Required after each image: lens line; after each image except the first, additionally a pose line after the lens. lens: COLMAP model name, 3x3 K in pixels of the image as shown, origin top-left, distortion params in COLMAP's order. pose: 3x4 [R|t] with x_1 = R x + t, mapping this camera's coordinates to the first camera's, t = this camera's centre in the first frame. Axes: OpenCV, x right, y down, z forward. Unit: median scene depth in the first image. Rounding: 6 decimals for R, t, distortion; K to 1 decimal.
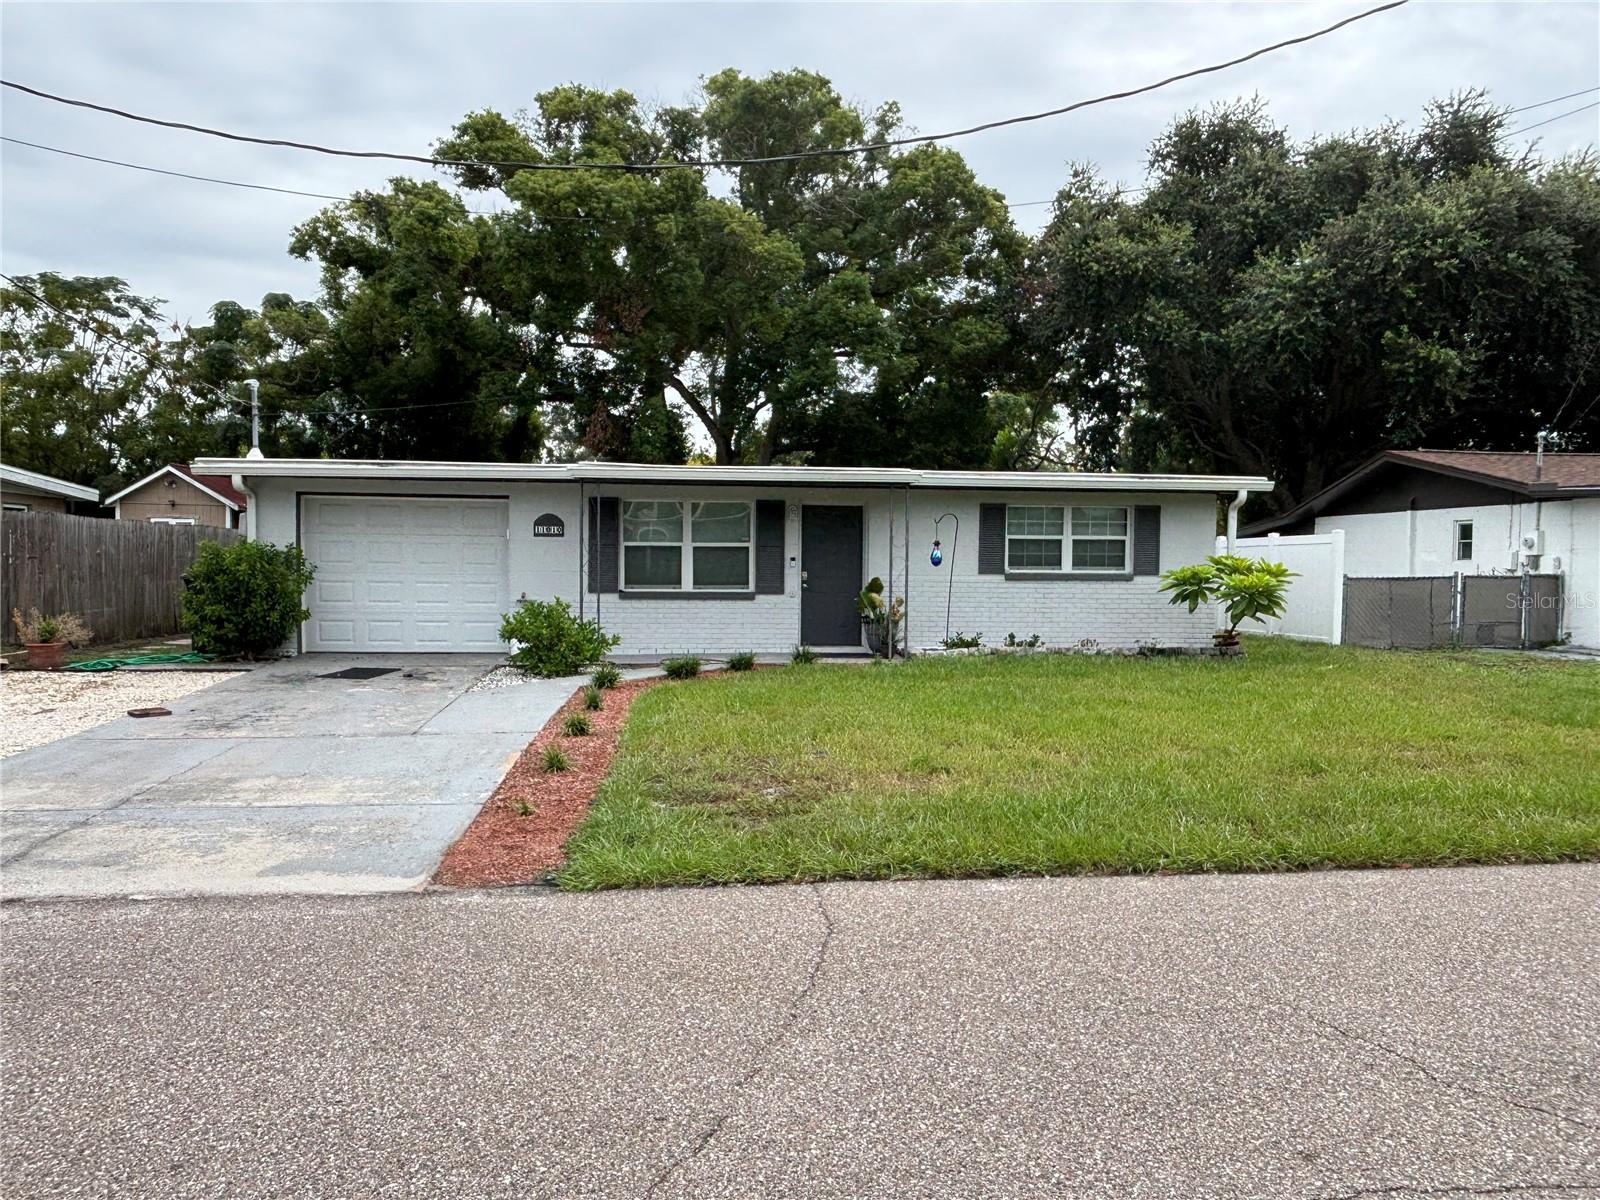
lens RADIAL K [[1118.7, 0, 800.0], [0, 1118.7, 600.0], [0, 0, 1]] dist [0.003005, -0.003390]
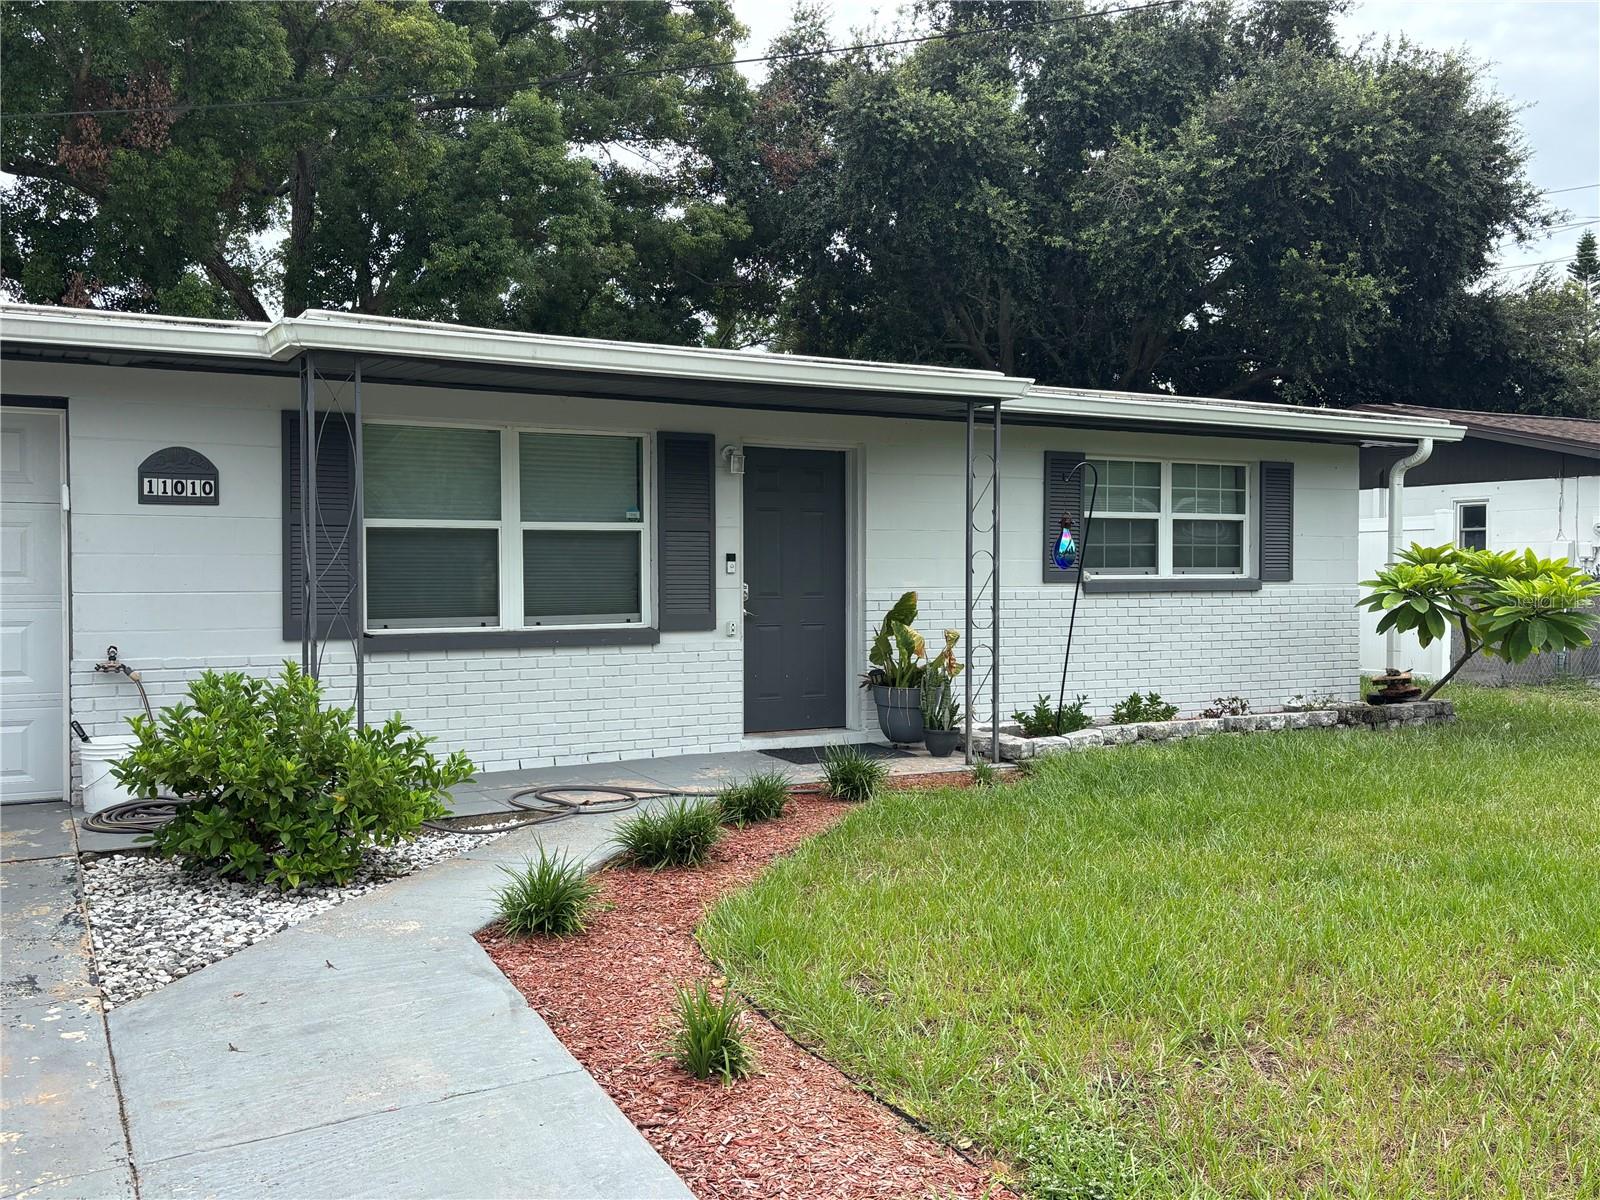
lens RADIAL K [[1367.1, 0, 800.0], [0, 1367.1, 600.0], [0, 0, 1]] dist [0.013372, 0.012646]
pose [[0.923638, -0.018500, 0.382818, -0.195915], [0.022559, 0.999727, -0.006117, -0.013470], [-0.382600, 0.014286, 0.923803, 0.434407]]
